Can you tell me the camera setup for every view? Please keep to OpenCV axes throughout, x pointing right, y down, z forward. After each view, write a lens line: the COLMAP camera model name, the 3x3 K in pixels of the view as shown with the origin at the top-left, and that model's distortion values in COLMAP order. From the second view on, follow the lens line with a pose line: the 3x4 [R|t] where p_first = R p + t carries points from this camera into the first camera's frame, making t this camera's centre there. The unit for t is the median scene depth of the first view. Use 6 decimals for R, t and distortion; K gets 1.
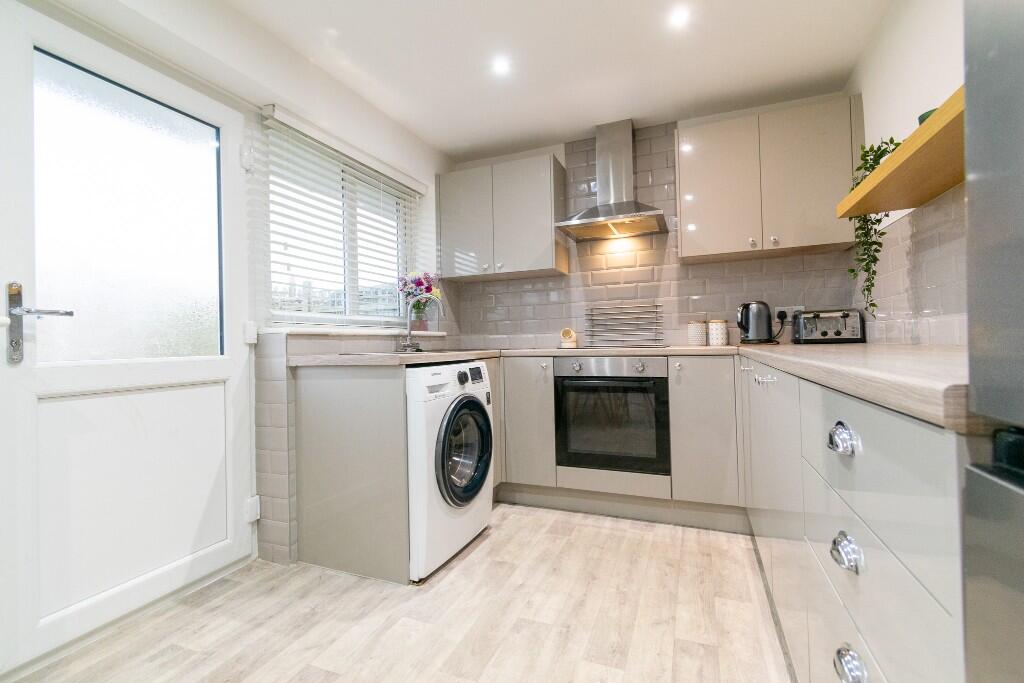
lens RADIAL K [[451.9, 0, 514.7], [0, 451.9, 334.7], [0, 0, 1]] dist [0.003171, -0.002006]
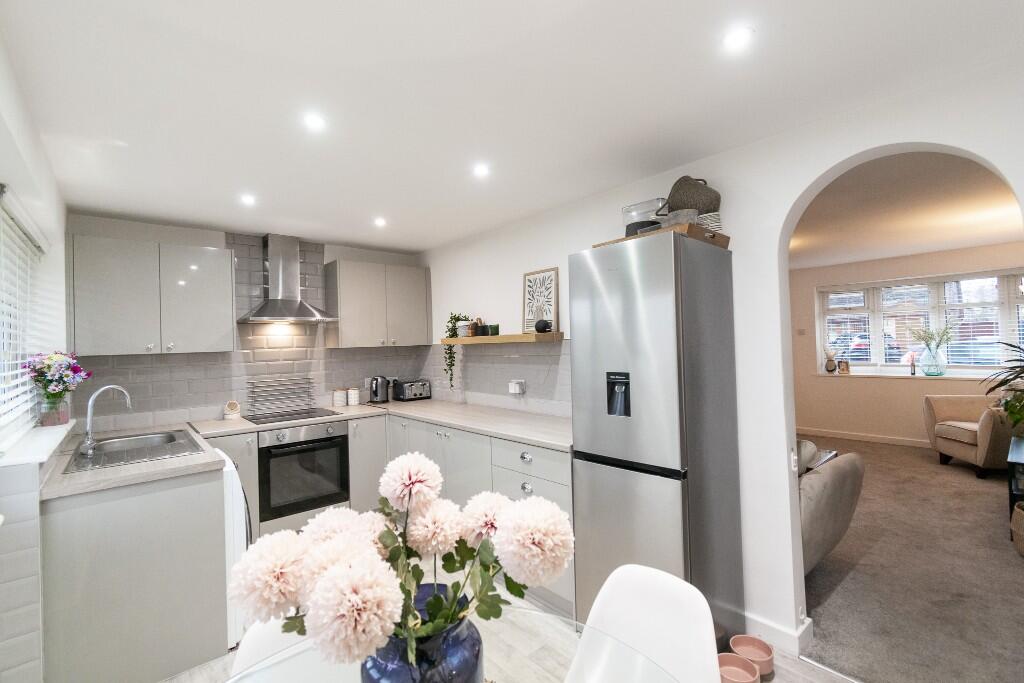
lens RADIAL K [[451.9, 0, 510.1], [0, 451.9, 337.6], [0, 0, 1]] dist [0.003171, -0.002006]
pose [[0.454114, 0.018796, 0.890745, -0.761675], [0.005079, 0.999707, -0.023685, -0.188908], [-0.890929, 0.015279, 0.453885, -0.161706]]
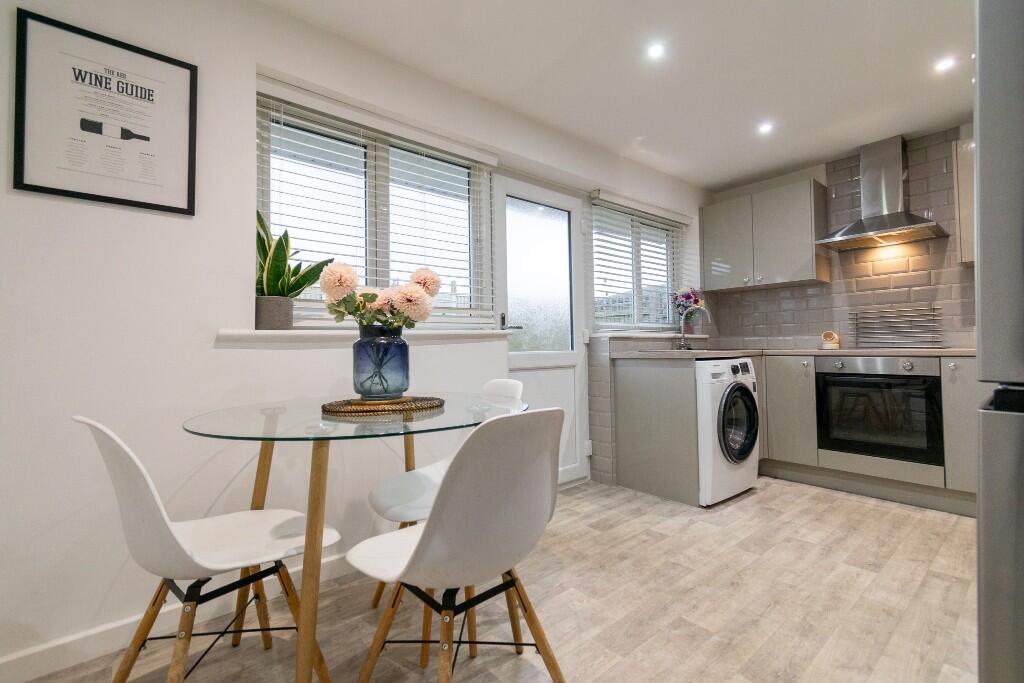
lens RADIAL K [[451.9, 0, 513.1], [0, 451.9, 335.5], [0, 0, 1]] dist [0.003171, -0.002006]
pose [[0.880175, -0.002960, -0.474640, -0.052165], [0.002573, 0.999996, -0.001467, -0.005944], [0.474642, 0.000070, 0.880179, -0.458866]]
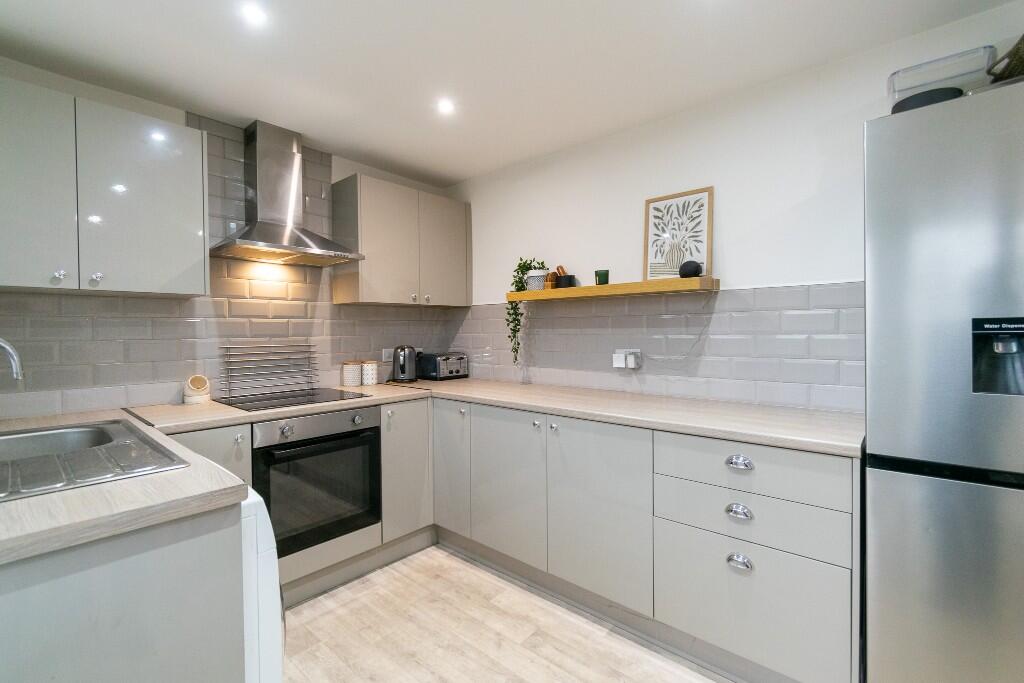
lens RADIAL K [[451.9, 0, 509.2], [0, 451.9, 335.9], [0, 0, 1]] dist [0.003171, -0.002006]
pose [[0.332732, 0.007109, 0.942994, -0.529423], [-0.016285, 0.999866, -0.001791, -0.111840], [-0.942881, -0.014761, 0.332804, 0.395333]]
